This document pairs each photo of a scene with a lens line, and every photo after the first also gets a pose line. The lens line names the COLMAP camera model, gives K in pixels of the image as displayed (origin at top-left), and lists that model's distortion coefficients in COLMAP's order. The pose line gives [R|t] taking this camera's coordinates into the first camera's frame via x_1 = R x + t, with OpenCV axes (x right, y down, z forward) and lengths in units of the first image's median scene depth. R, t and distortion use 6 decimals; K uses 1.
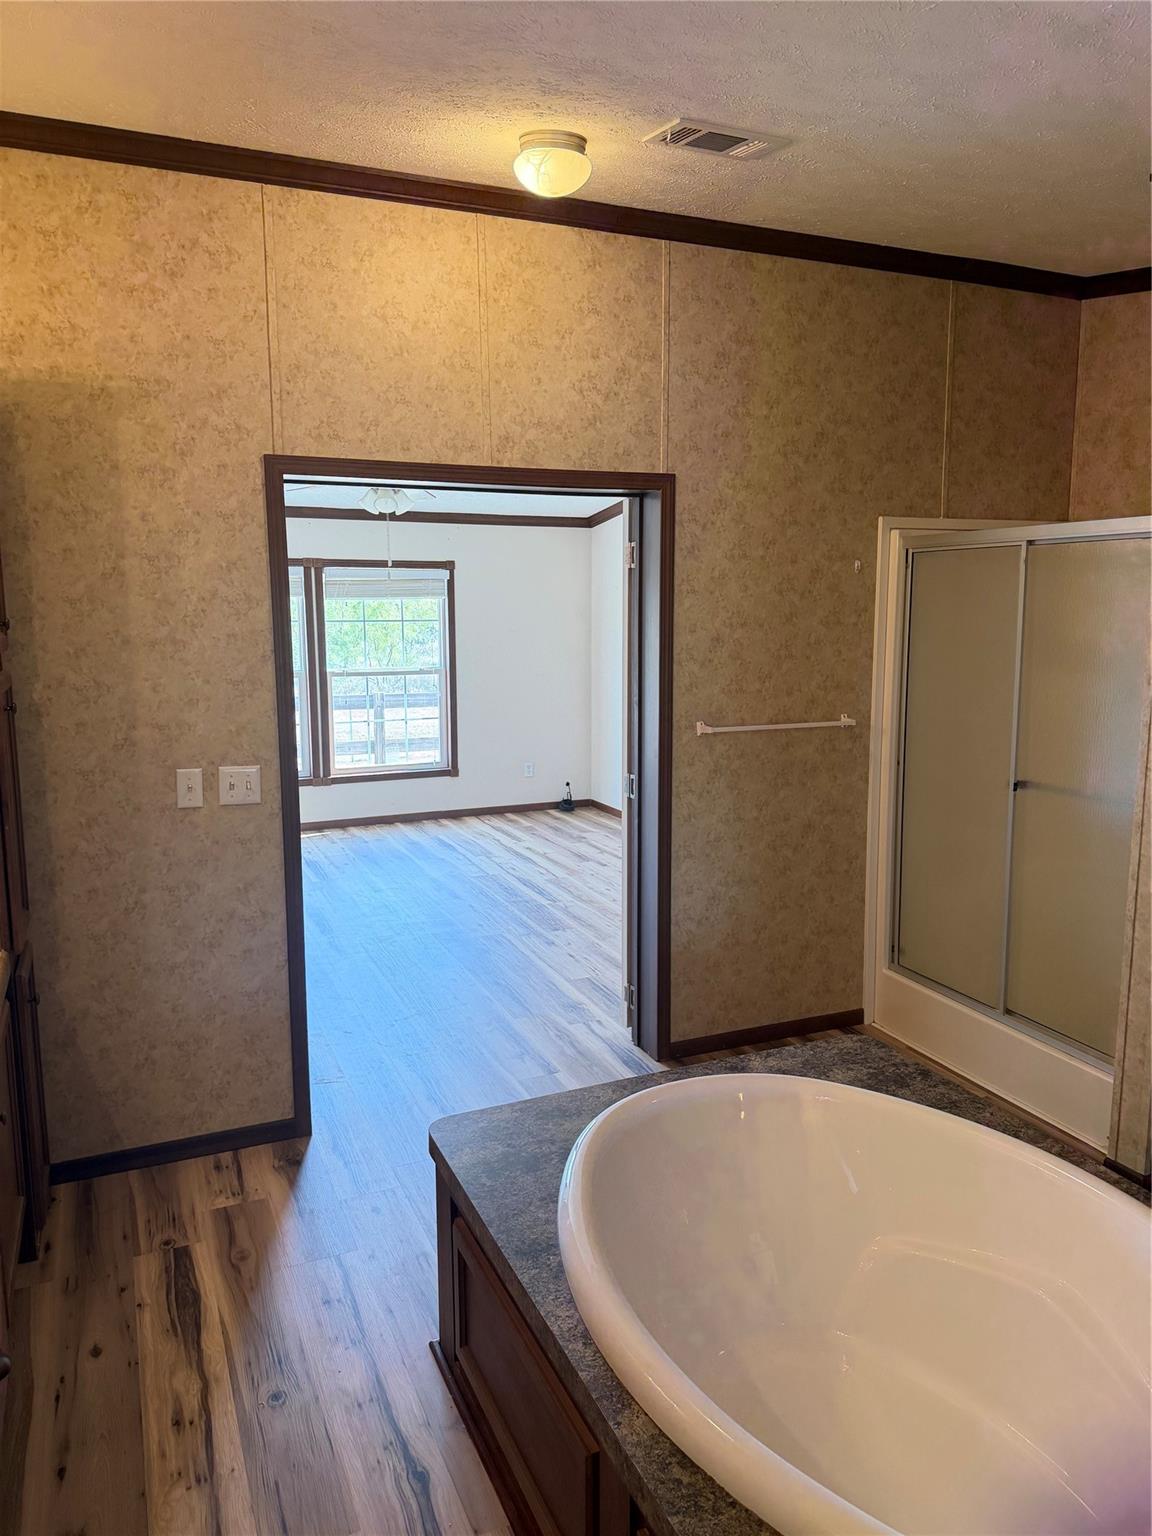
lens RADIAL K [[1093.9, 0, 579.4], [0, 1093.9, 769.9], [0, 0, 1]] dist [0.001292, -0.011602]
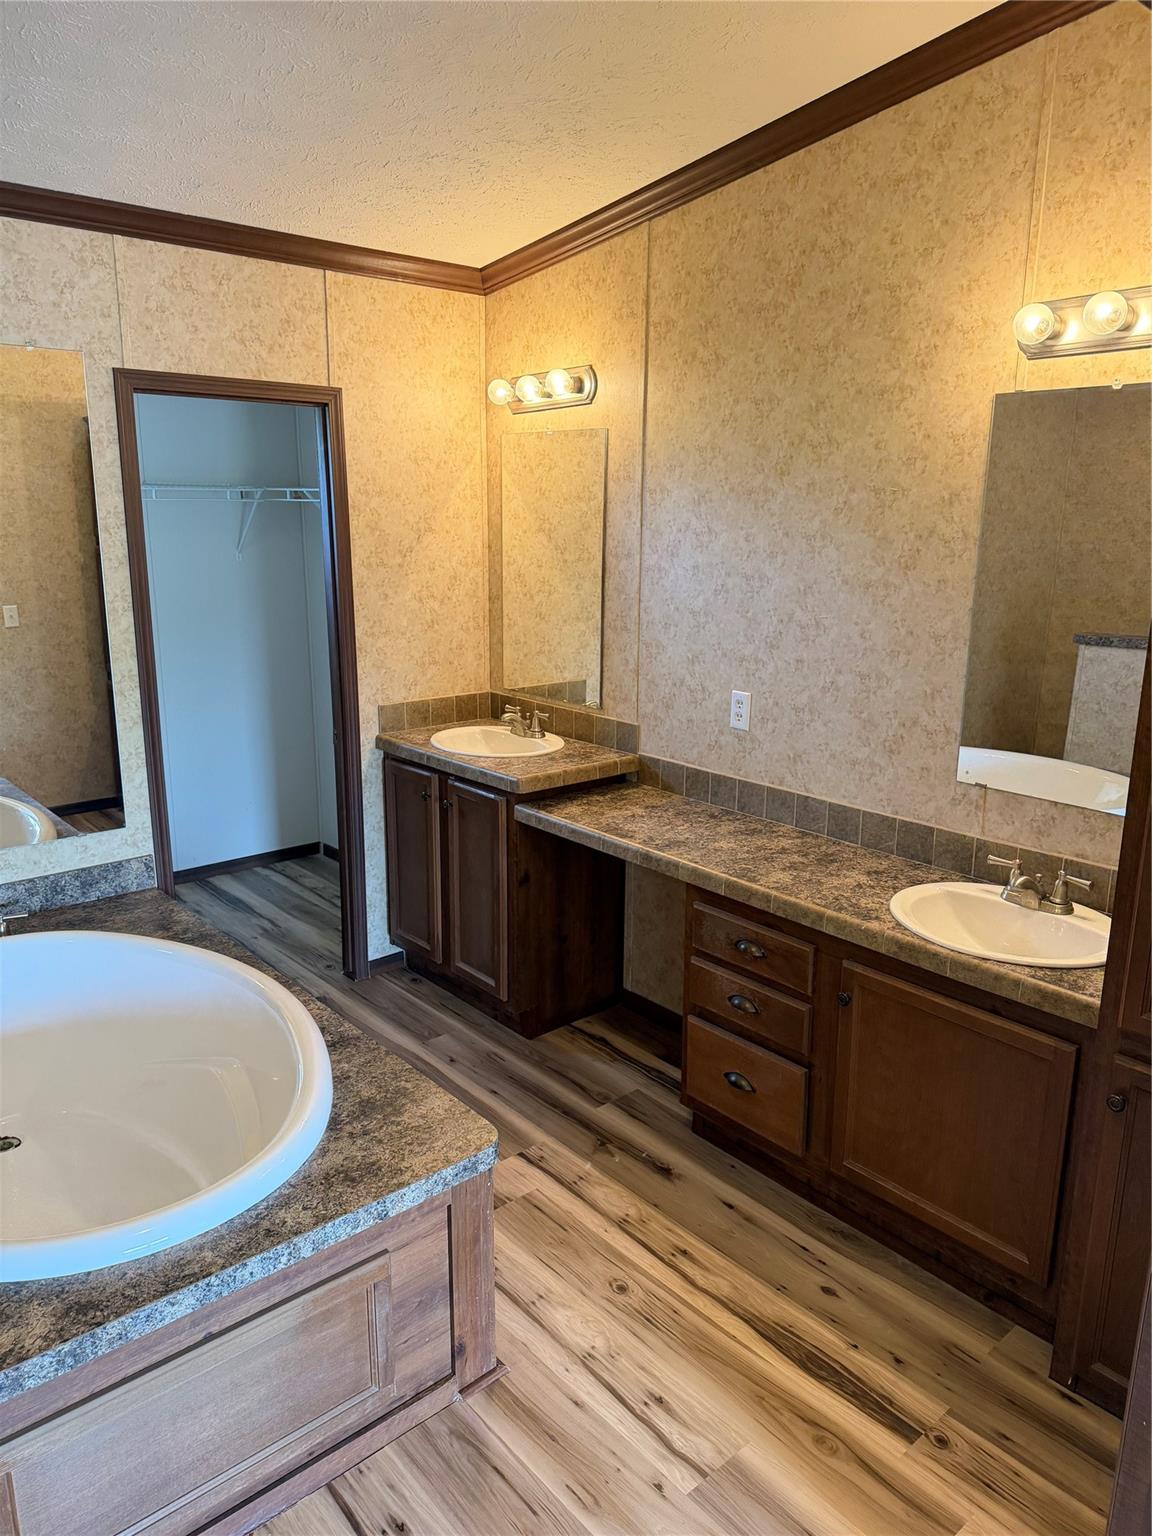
lens RADIAL K [[1093.9, 0, 578.2], [0, 1093.9, 770.2], [0, 0, 1]] dist [0.001292, -0.011602]
pose [[-0.956271, 0.061461, -0.285950, 0.036282], [-0.050160, 0.928725, 0.367361, -0.280540], [0.288148, 0.365640, -0.885030, 1.722143]]
